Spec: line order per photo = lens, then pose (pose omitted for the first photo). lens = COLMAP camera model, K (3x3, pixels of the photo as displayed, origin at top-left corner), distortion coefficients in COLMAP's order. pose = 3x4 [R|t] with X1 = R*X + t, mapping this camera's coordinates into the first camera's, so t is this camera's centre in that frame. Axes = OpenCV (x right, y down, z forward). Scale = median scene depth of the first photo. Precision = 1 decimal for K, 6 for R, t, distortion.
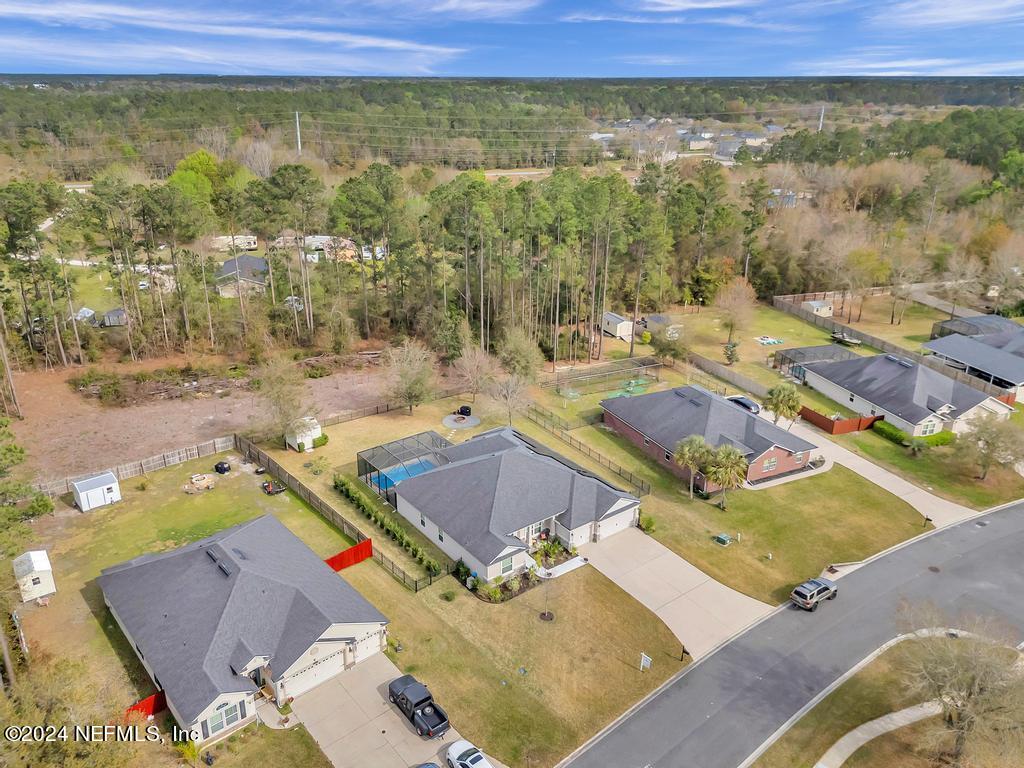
lens RADIAL K [[762.6, 0, 504.5], [0, 762.6, 379.6], [0, 0, 1]] dist [0.051268, -0.051484]
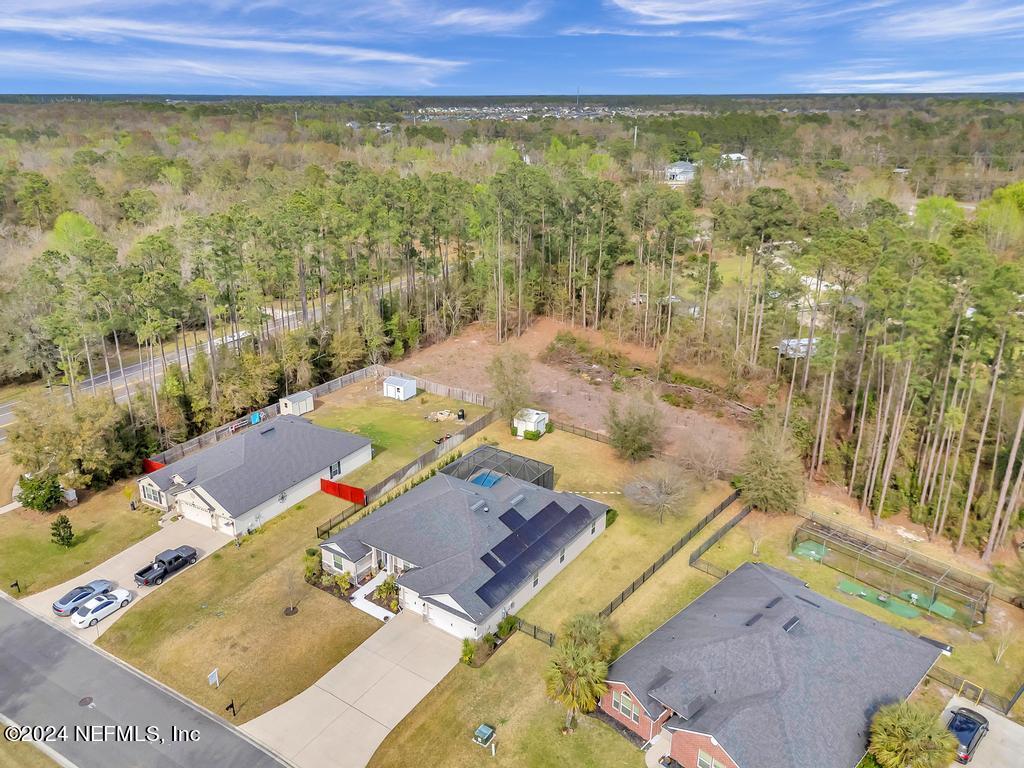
lens RADIAL K [[762.6, 0, 504.5], [0, 762.6, 379.6], [0, 0, 1]] dist [0.051268, -0.051484]
pose [[0.313271, 0.329982, -0.890490, 0.832902], [-0.348743, 0.912149, 0.215322, -0.256491], [0.883312, 0.243098, 0.400829, 0.664894]]
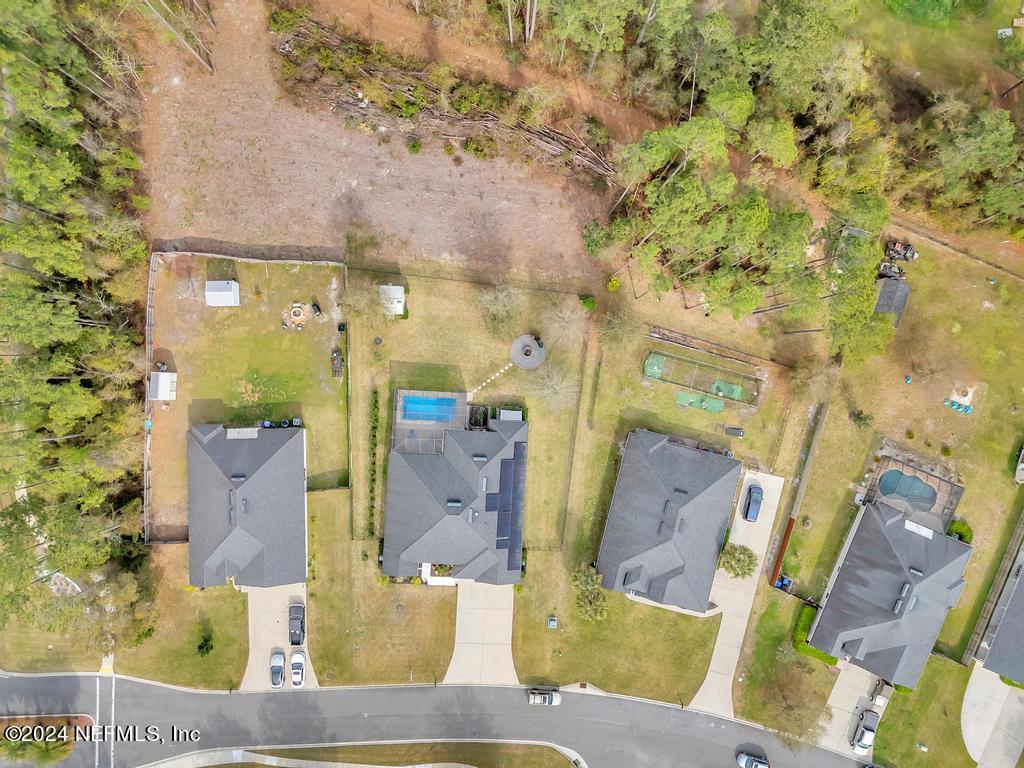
lens RADIAL K [[762.6, 0, 504.5], [0, 762.6, 379.6], [0, 0, 1]] dist [0.051268, -0.051484]
pose [[0.767751, 0.640352, 0.022515, -0.109989], [-0.259647, 0.278795, 0.924585, -1.243295], [0.585783, -0.715697, 0.380311, 0.743632]]
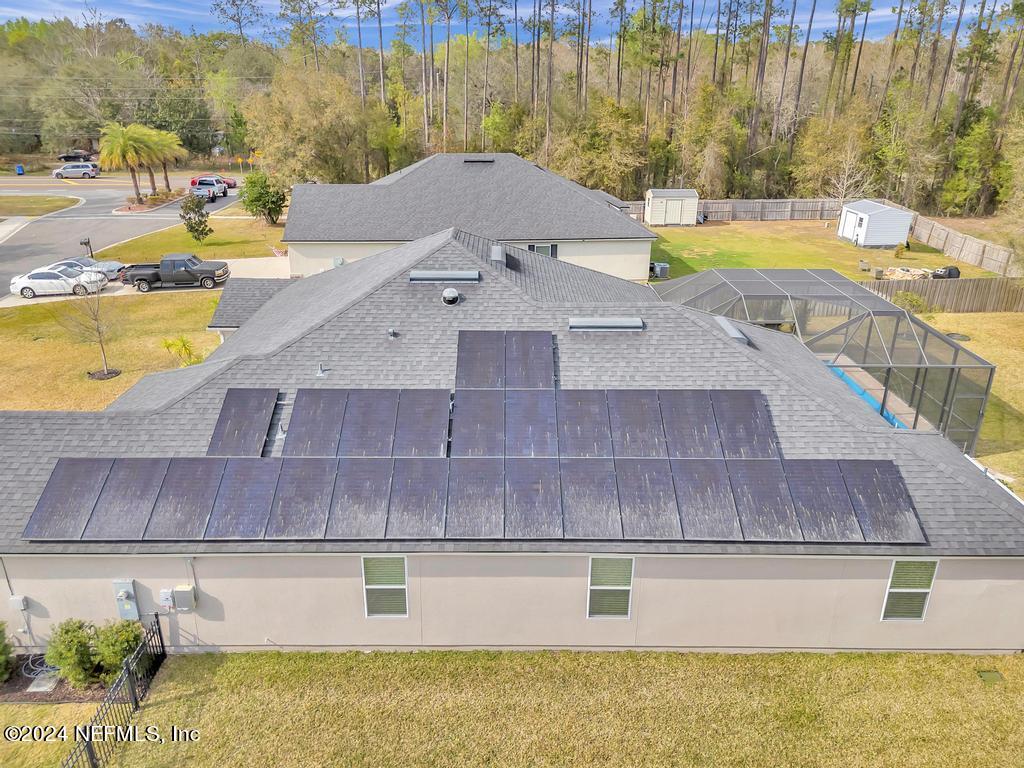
lens RADIAL K [[762.6, 0, 504.5], [0, 762.6, 379.6], [0, 0, 1]] dist [0.051268, -0.051484]
pose [[-0.598759, 0.288742, -0.747072, 0.230585], [-0.302468, 0.782168, 0.544726, -0.022381], [0.741621, 0.552125, -0.380994, 1.193247]]
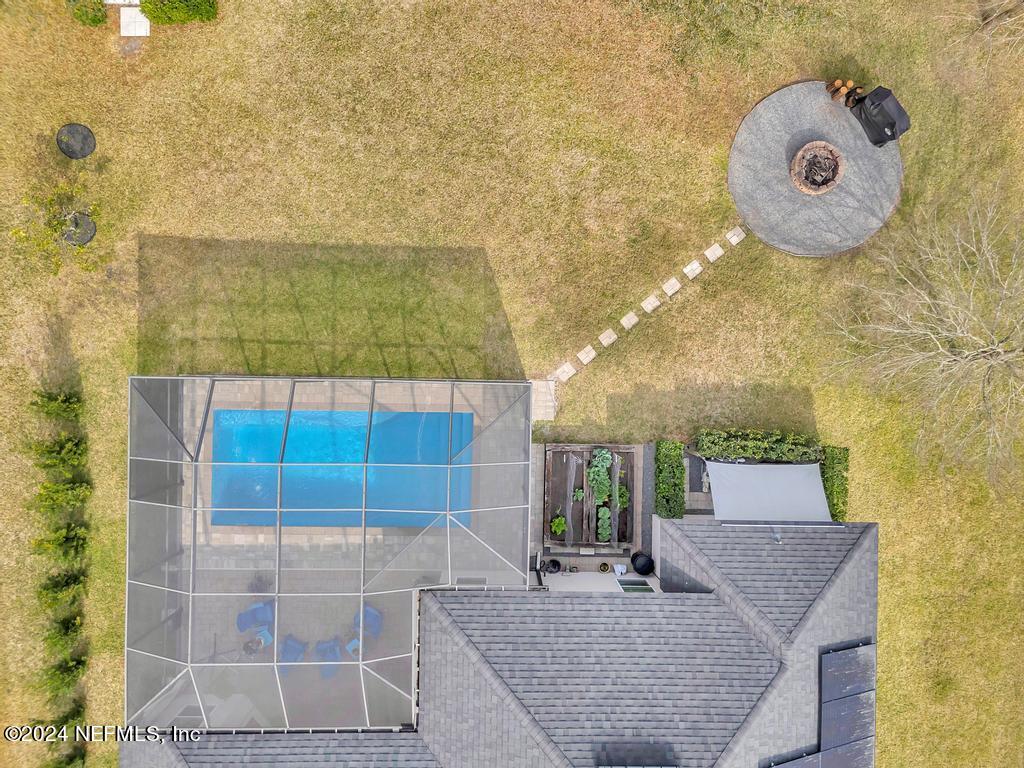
lens RADIAL K [[762.6, 0, 504.5], [0, 762.6, 379.6], [0, 0, 1]] dist [0.051268, -0.051484]
pose [[0.791995, 0.609714, 0.031516, -0.132420], [-0.250982, 0.278089, 0.927186, -0.153741], [0.556554, -0.742237, 0.373272, 1.119372]]
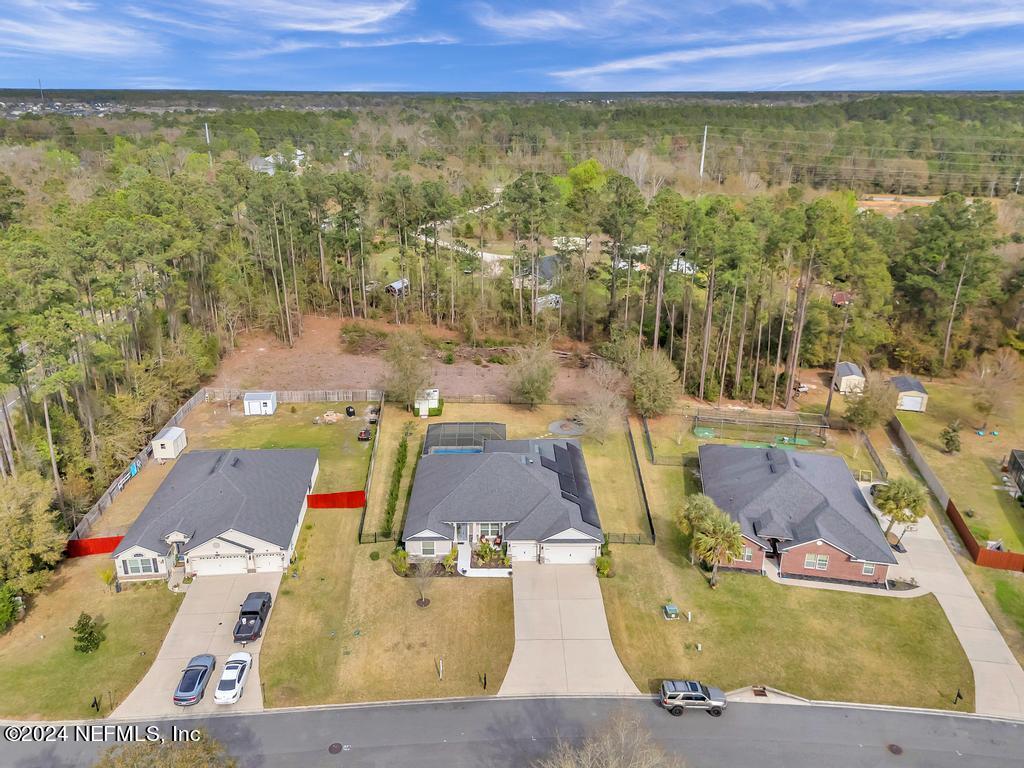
lens RADIAL K [[762.6, 0, 504.5], [0, 762.6, 379.6], [0, 0, 1]] dist [0.051268, -0.051484]
pose [[0.808507, 0.206928, -0.550906, 0.571489], [-0.216562, 0.975067, 0.048423, -0.053358], [0.547190, 0.080155, 0.833162, 0.144789]]
